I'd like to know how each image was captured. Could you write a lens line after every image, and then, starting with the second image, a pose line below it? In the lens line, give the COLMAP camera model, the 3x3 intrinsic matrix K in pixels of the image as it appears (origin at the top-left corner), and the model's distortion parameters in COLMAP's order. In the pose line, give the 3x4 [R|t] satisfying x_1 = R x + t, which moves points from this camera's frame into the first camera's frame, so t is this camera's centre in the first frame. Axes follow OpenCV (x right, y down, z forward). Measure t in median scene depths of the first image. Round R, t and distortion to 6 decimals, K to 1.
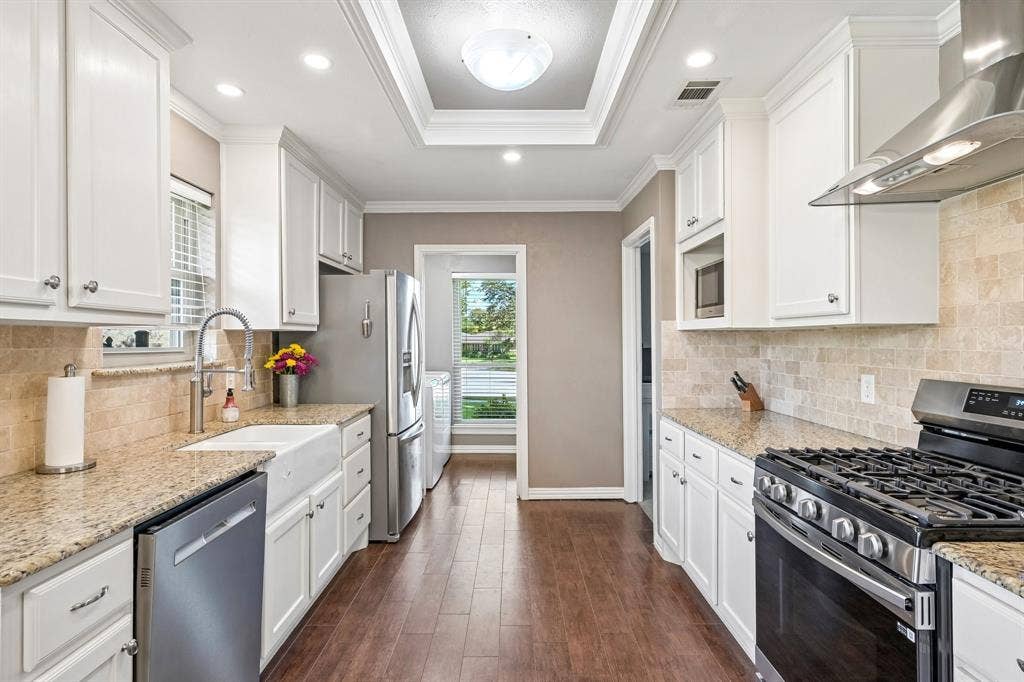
lens RADIAL K [[527.6, 0, 516.8], [0, 527.6, 335.5], [0, 0, 1]] dist [-0.002913, -0.000182]
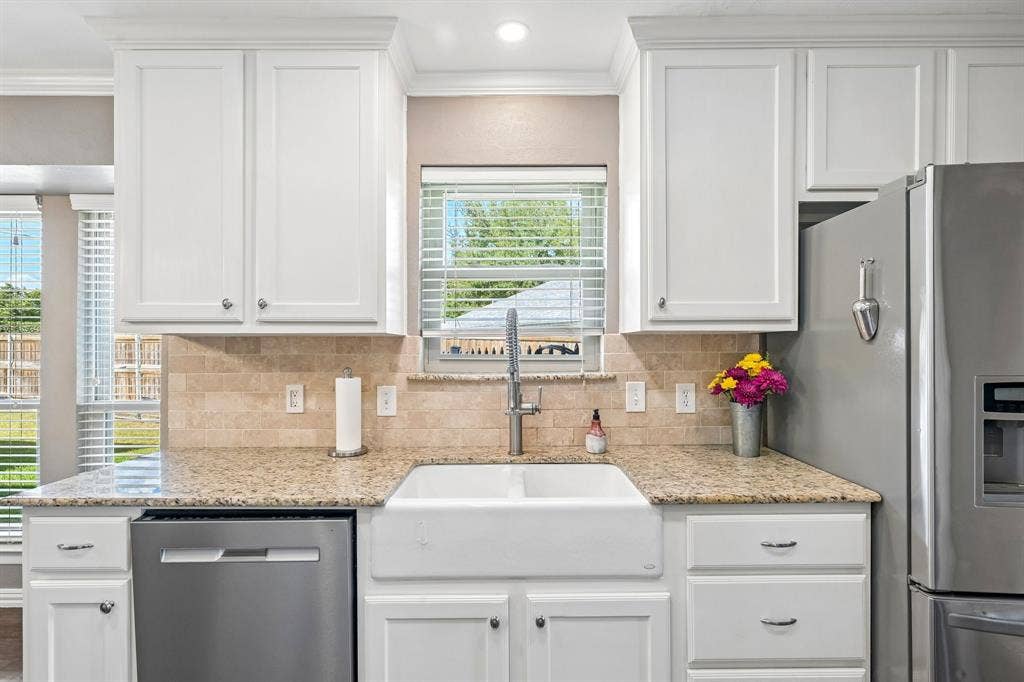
lens RADIAL K [[465.9, 0, 511.8], [0, 465.9, 348.9], [0, 0, 1]] dist [-0.003673, 0.000105]
pose [[-0.003428, 0.006692, -0.999972, 0.150787], [0.010853, 0.999919, 0.006655, 0.005969], [0.999935, -0.010830, -0.003501, 0.945548]]
